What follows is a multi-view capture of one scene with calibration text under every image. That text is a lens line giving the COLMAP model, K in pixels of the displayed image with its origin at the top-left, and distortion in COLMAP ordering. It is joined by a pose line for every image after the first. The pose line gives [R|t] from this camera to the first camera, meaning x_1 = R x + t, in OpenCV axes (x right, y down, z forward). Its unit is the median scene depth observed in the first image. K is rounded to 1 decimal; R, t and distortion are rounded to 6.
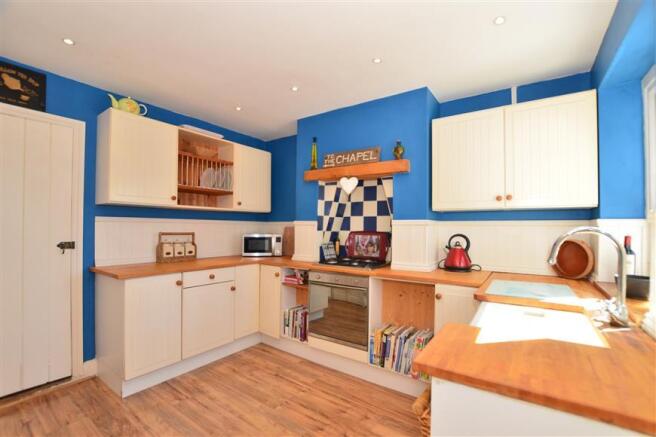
lens RADIAL K [[292.4, 0, 332.8], [0, 292.4, 222.7], [0, 0, 1]] dist [-0.026288, 0.000217]
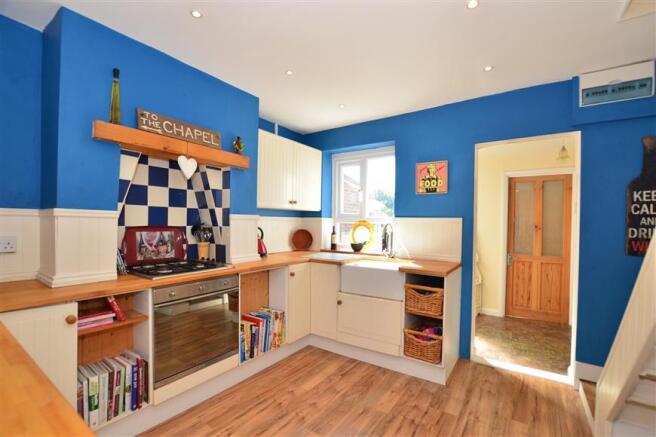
lens RADIAL K [[292.4, 0, 332.8], [0, 292.4, 222.7], [0, 0, 1]] dist [-0.026288, 0.000217]
pose [[-0.013743, -0.010138, 0.999854, -0.715033], [-0.027181, 0.999583, 0.009761, 0.000555], [-0.999536, -0.027043, -0.014013, 0.618541]]
